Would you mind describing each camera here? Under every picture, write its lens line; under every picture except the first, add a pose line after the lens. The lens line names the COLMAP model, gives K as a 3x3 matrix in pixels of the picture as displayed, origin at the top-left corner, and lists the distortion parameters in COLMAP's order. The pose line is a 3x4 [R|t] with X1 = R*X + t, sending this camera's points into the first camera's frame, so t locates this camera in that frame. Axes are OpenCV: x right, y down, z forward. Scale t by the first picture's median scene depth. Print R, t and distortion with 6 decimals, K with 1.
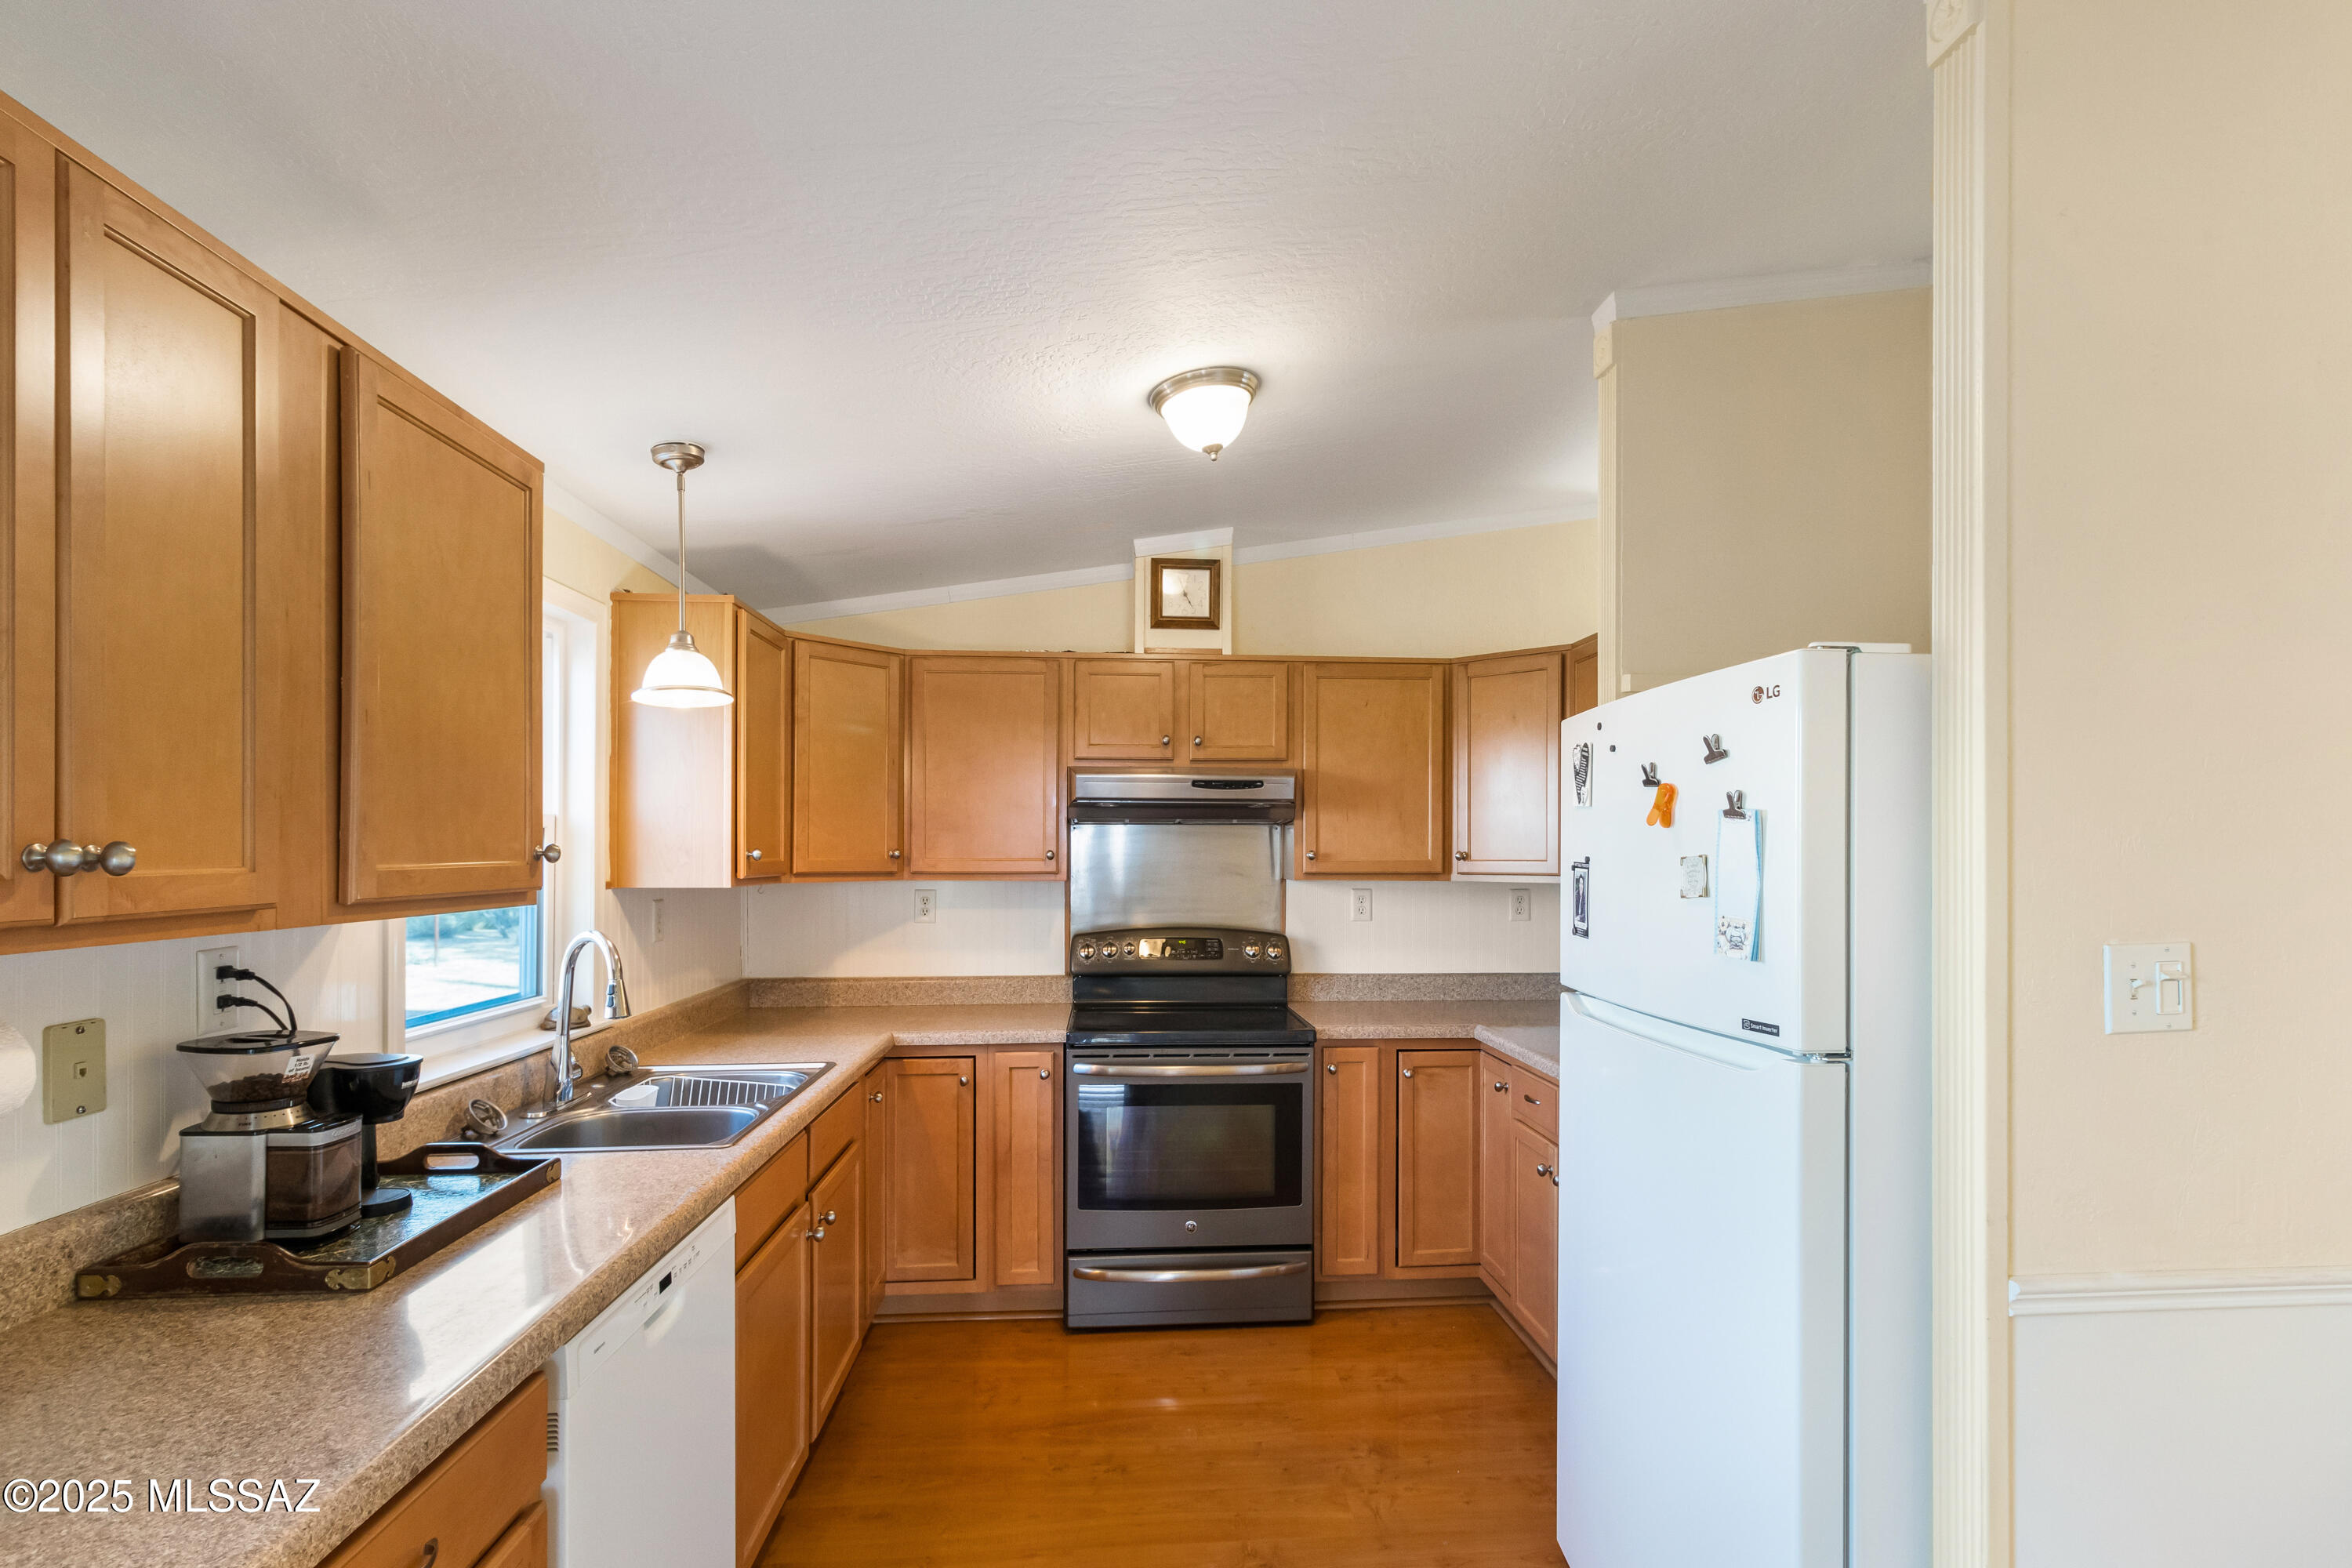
lens RADIAL K [[1117.2, 0, 1181.4], [0, 1117.2, 827.0], [0, 0, 1]] dist [-0.000832, -0.000113]
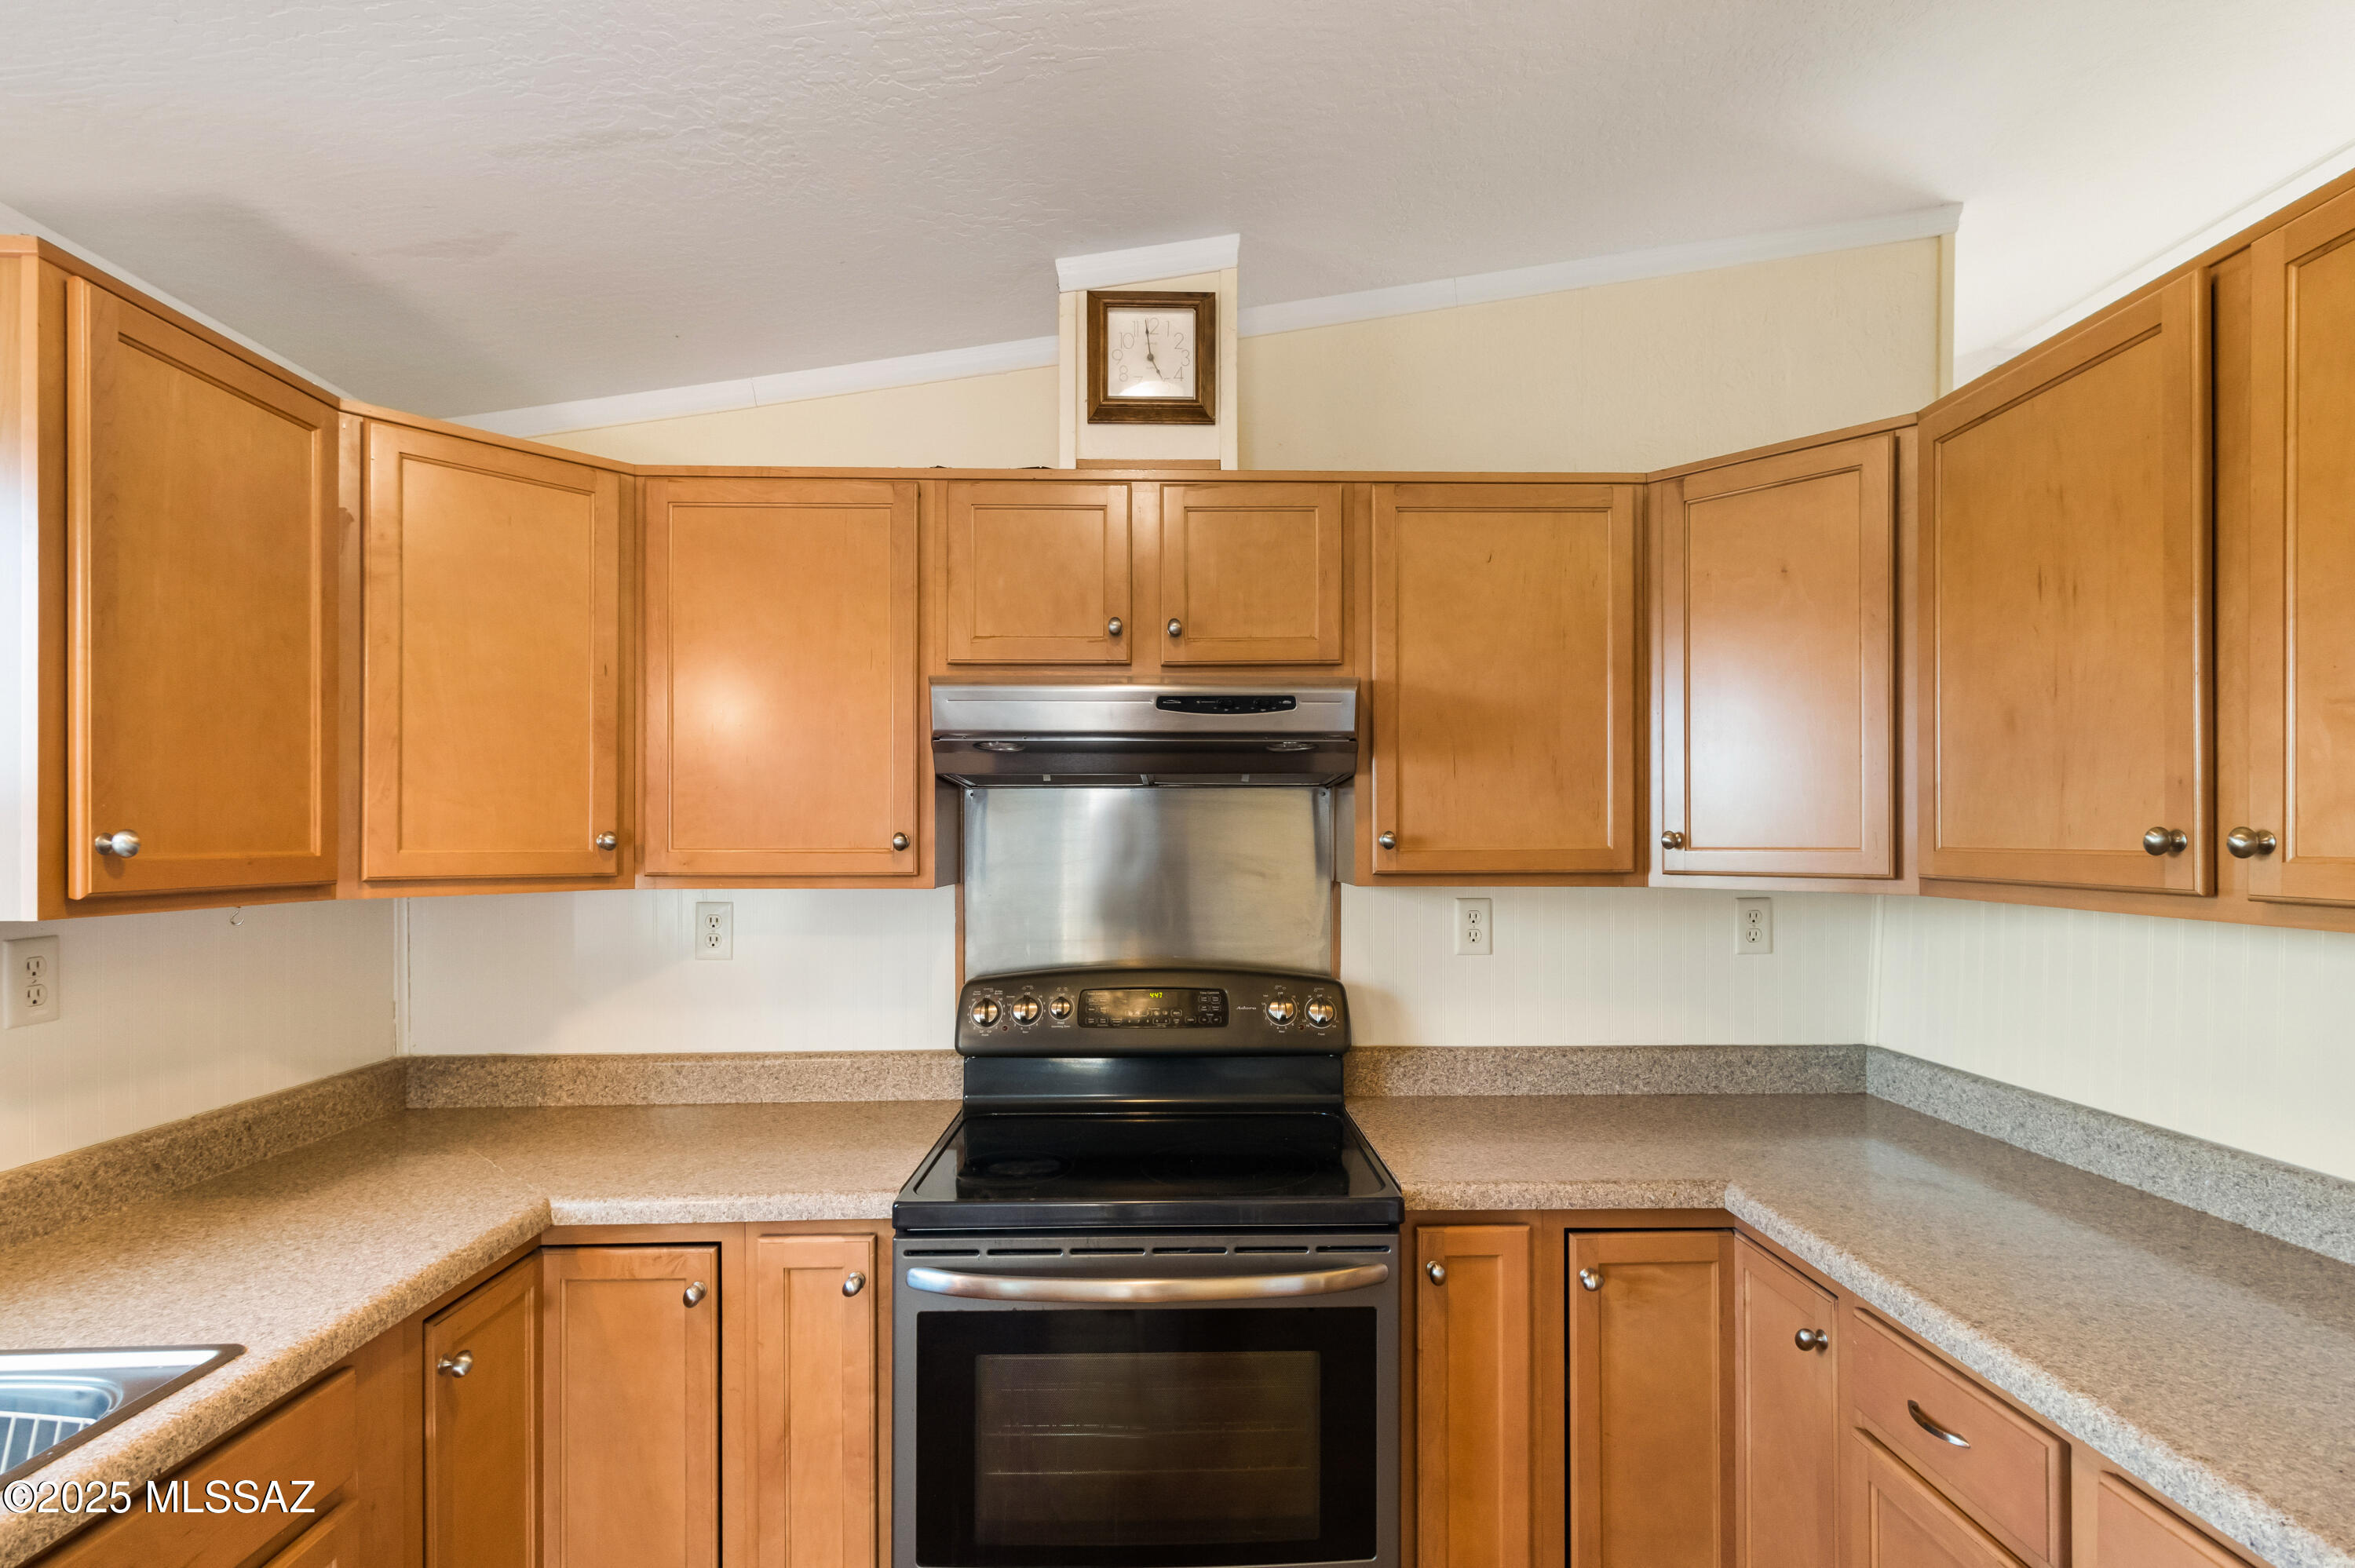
lens RADIAL K [[1118.5, 0, 1183.0], [0, 1118.5, 827.1], [0, 0, 1]] dist [-0.000832, -0.000113]
pose [[0.998881, -0.004963, -0.047023, 0.043237], [0.005533, 0.999913, 0.012008, 0.012122], [0.046959, -0.012254, 0.998822, 0.459199]]
